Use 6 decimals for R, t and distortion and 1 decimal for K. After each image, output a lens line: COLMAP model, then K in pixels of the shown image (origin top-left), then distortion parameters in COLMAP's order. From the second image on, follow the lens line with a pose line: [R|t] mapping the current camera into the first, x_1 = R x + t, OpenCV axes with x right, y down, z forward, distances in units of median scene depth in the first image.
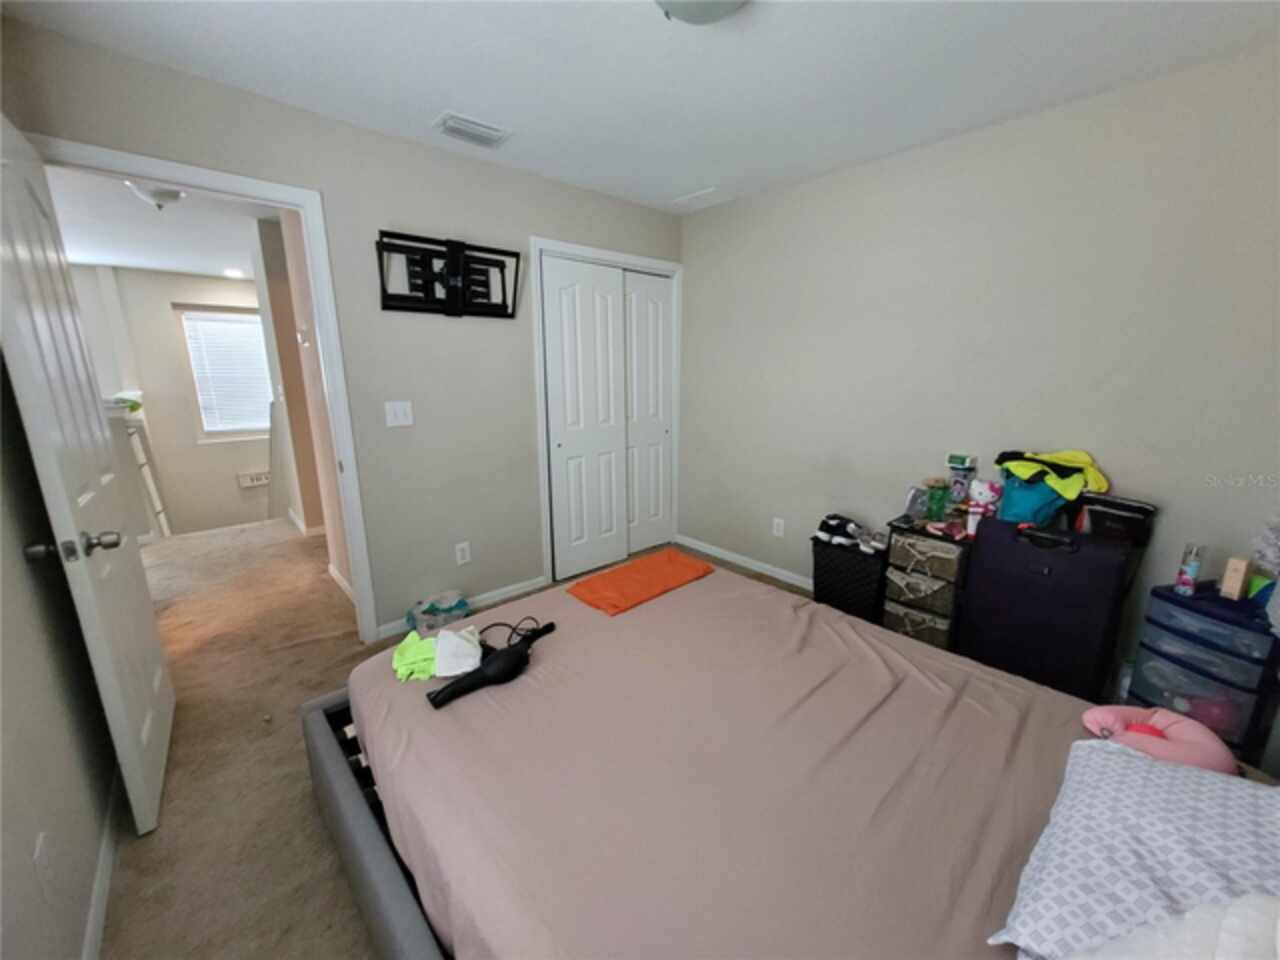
lens RADIAL K [[495.0, 0, 641.8], [0, 495.0, 479.0], [0, 0, 1]] dist [0.003384, -0.000267]
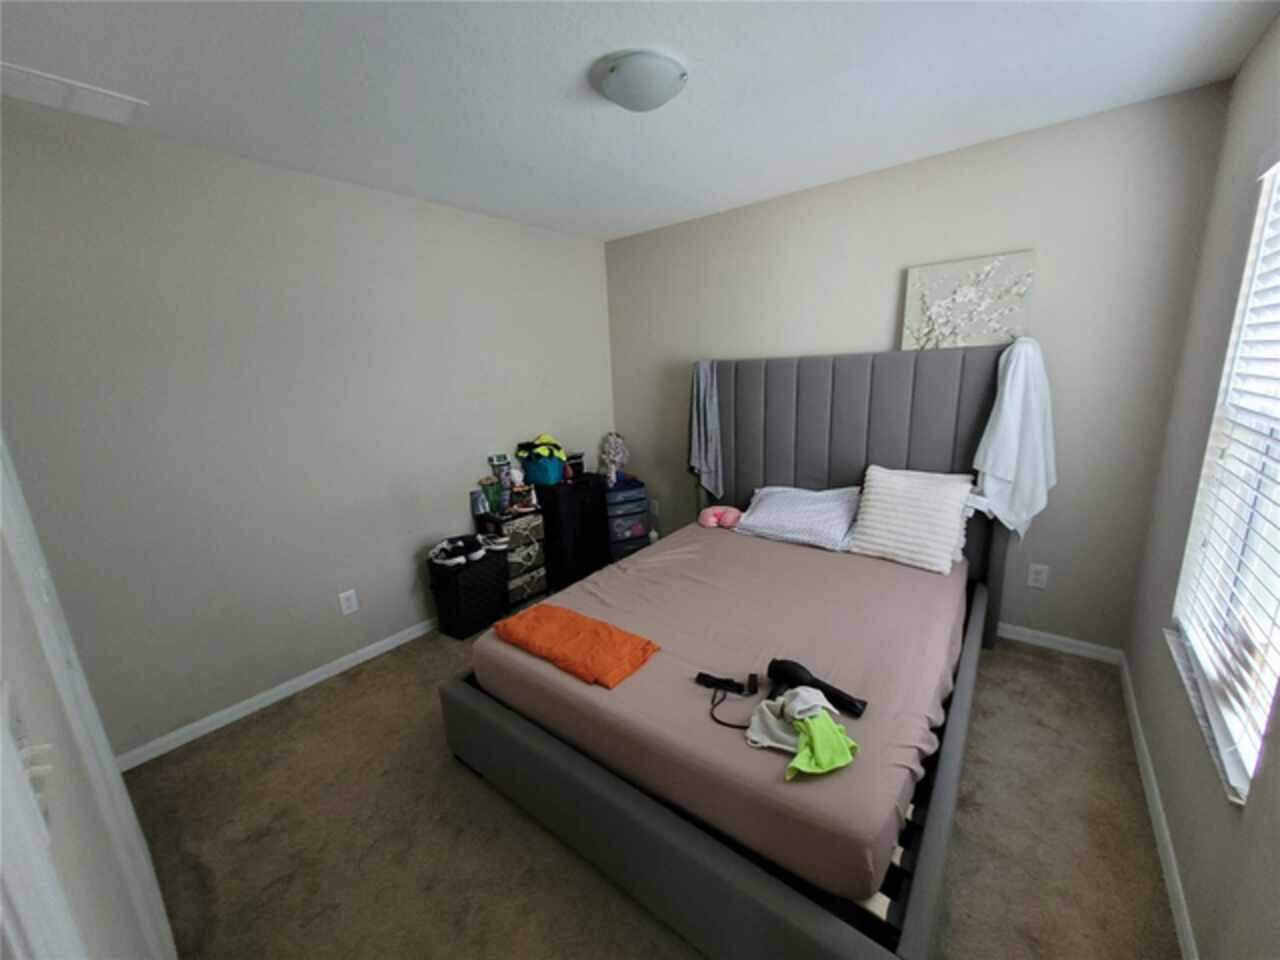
lens RADIAL K [[495.0, 0, 641.8], [0, 495.0, 479.0], [0, 0, 1]] dist [0.003384, -0.000267]
pose [[-0.163969, -0.221508, 0.961274, -0.839330], [0.257403, 0.931097, 0.258460, -0.274439], [-0.952291, 0.289814, -0.095654, 0.926700]]
